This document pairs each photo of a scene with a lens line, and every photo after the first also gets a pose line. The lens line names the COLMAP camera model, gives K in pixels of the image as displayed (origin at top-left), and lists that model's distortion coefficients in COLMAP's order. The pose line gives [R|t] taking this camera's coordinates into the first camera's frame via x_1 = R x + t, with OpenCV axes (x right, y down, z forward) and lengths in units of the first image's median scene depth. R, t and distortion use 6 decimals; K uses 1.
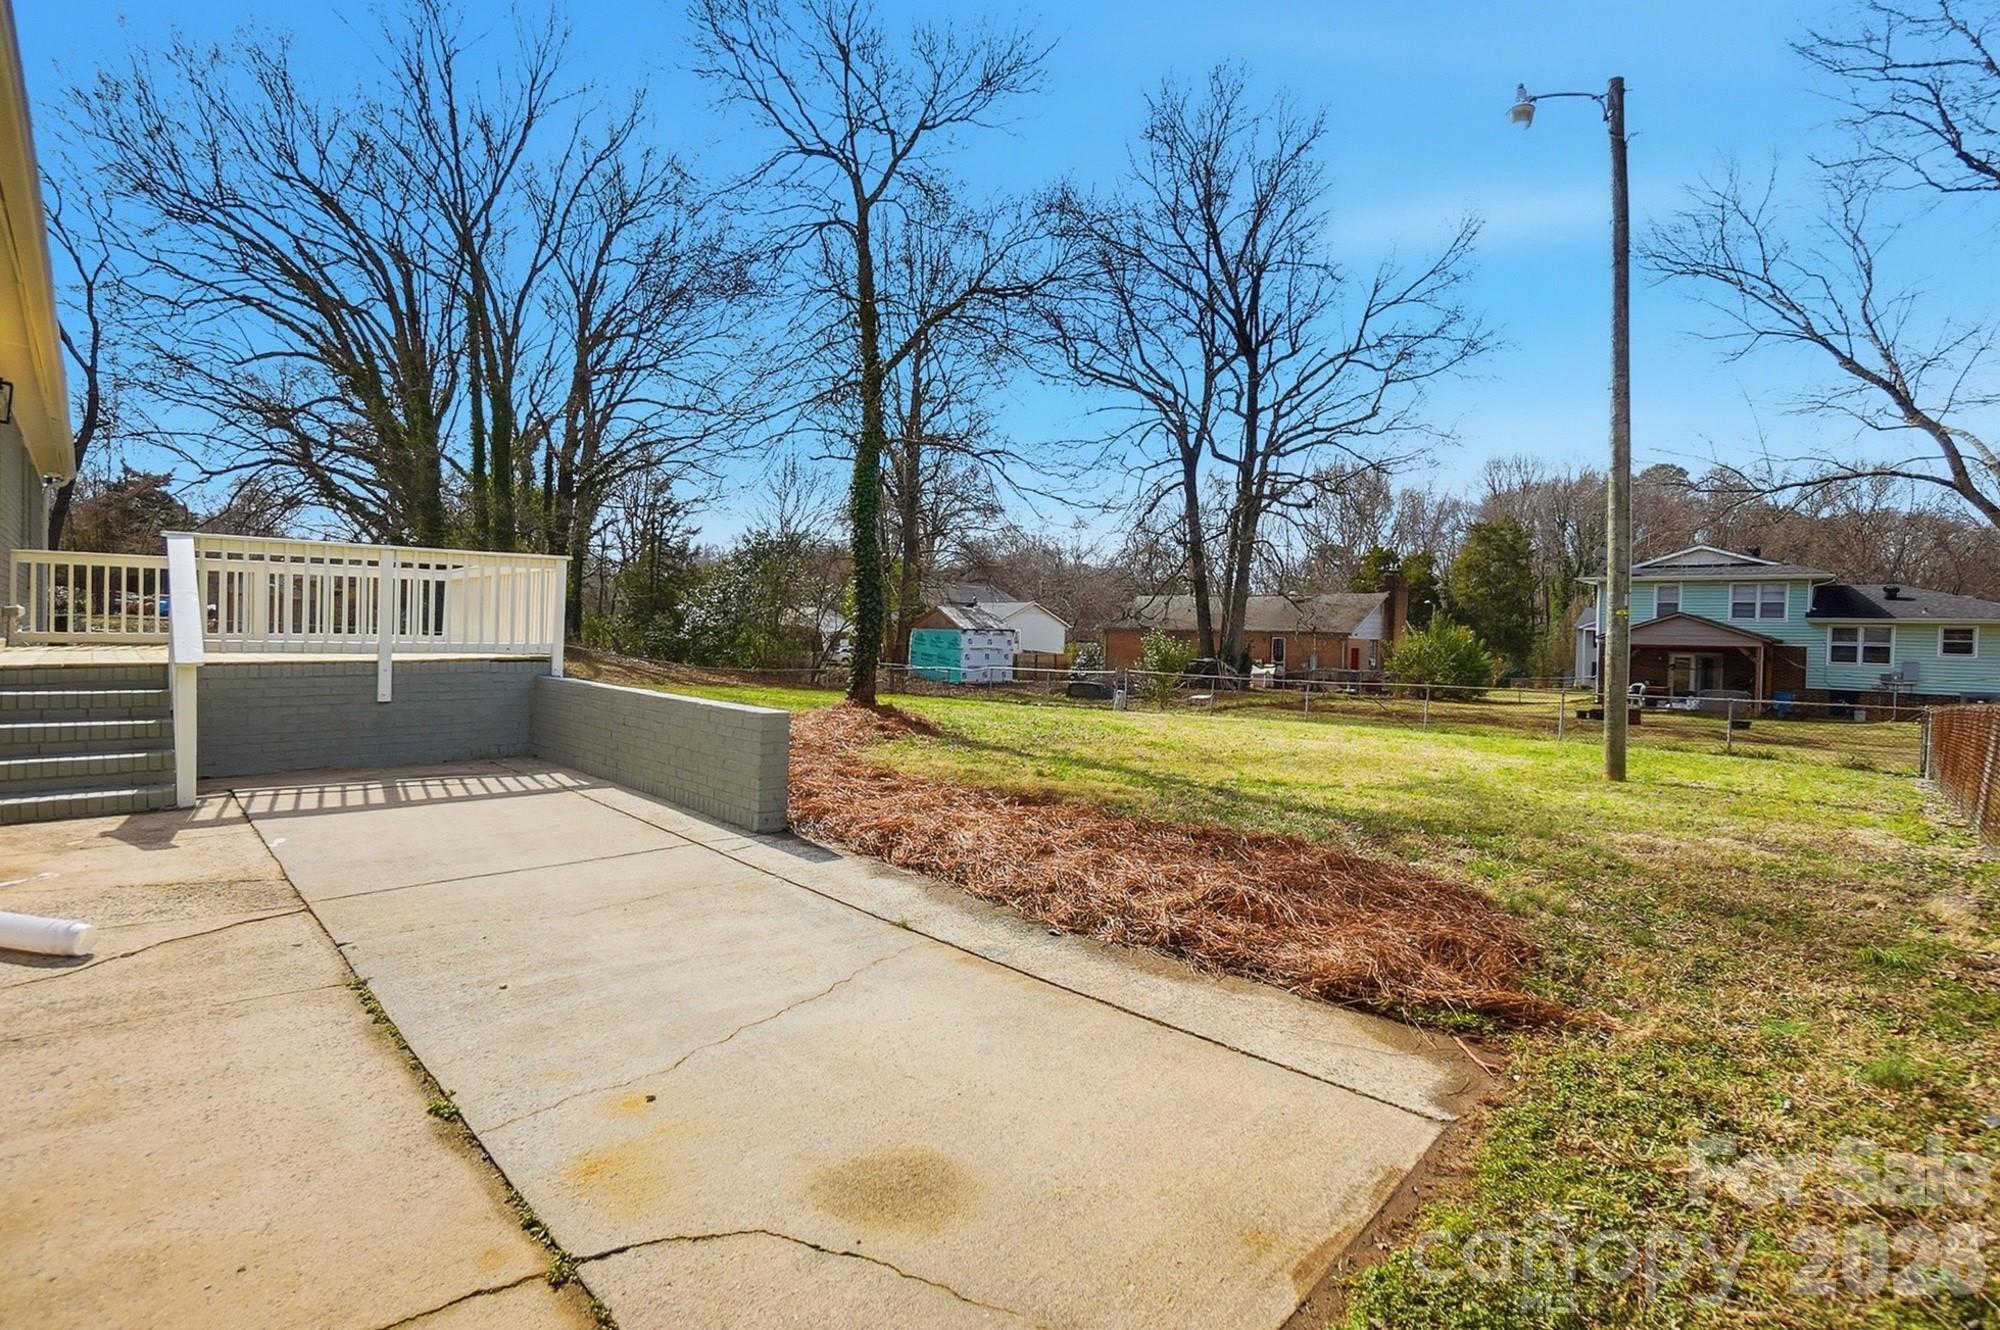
lens RADIAL K [[910.8, 0, 989.4], [0, 910.8, 649.4], [0, 0, 1]] dist [-0.059120, 0.020862]
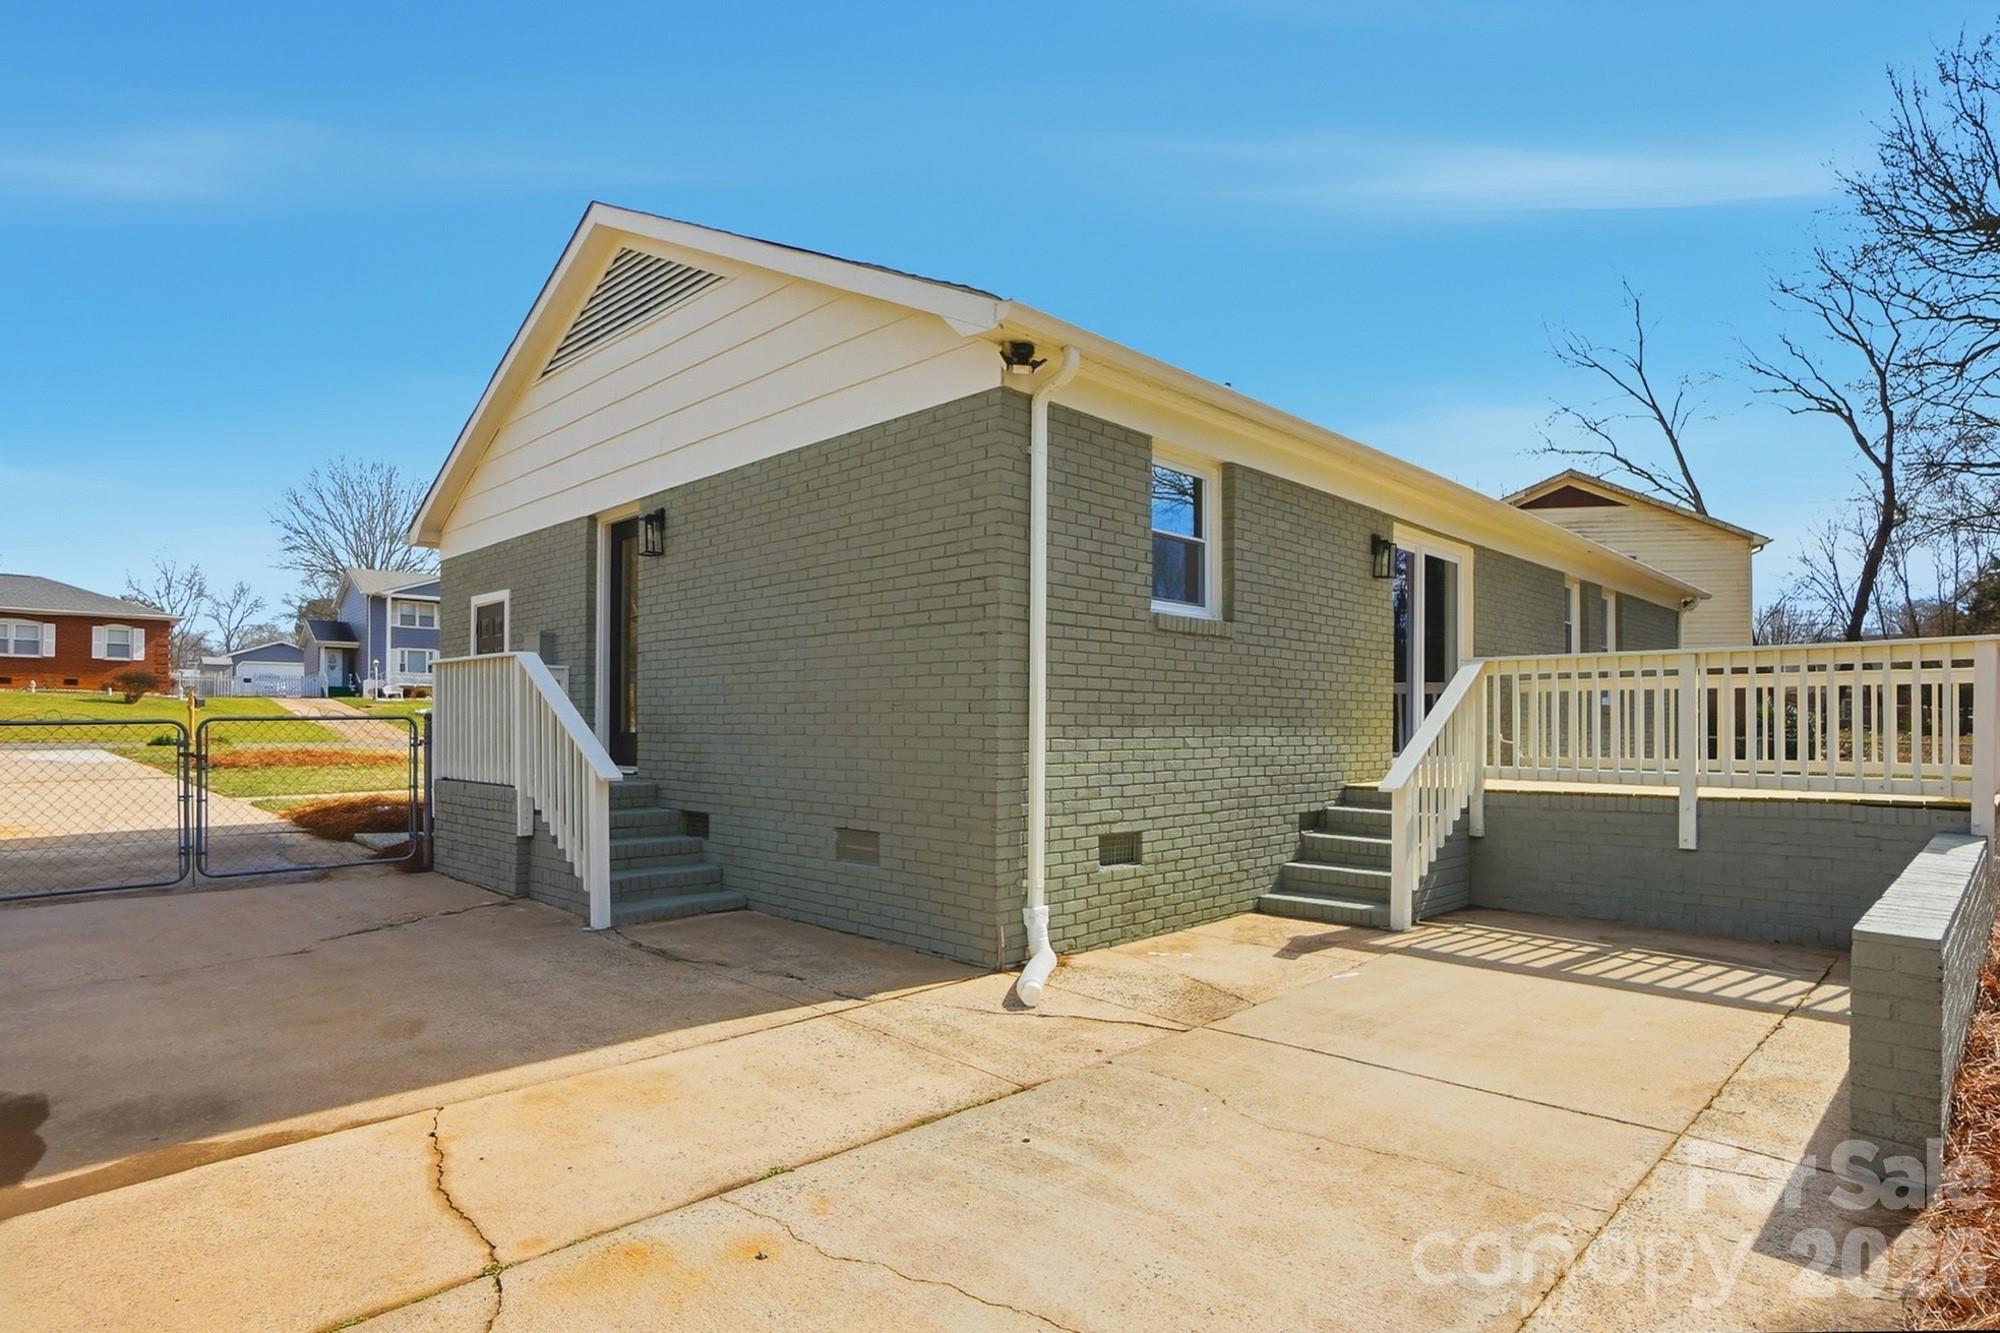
lens RADIAL K [[1087.0, 0, 991.2], [0, 1087.0, 724.8], [0, 0, 1]] dist [-0.031337, 0.000962]
pose [[0.020206, -0.024924, -0.999485, 0.525304], [-0.026768, 0.999317, -0.025461, -0.020771], [0.999437, 0.027269, 0.019525, 0.825807]]
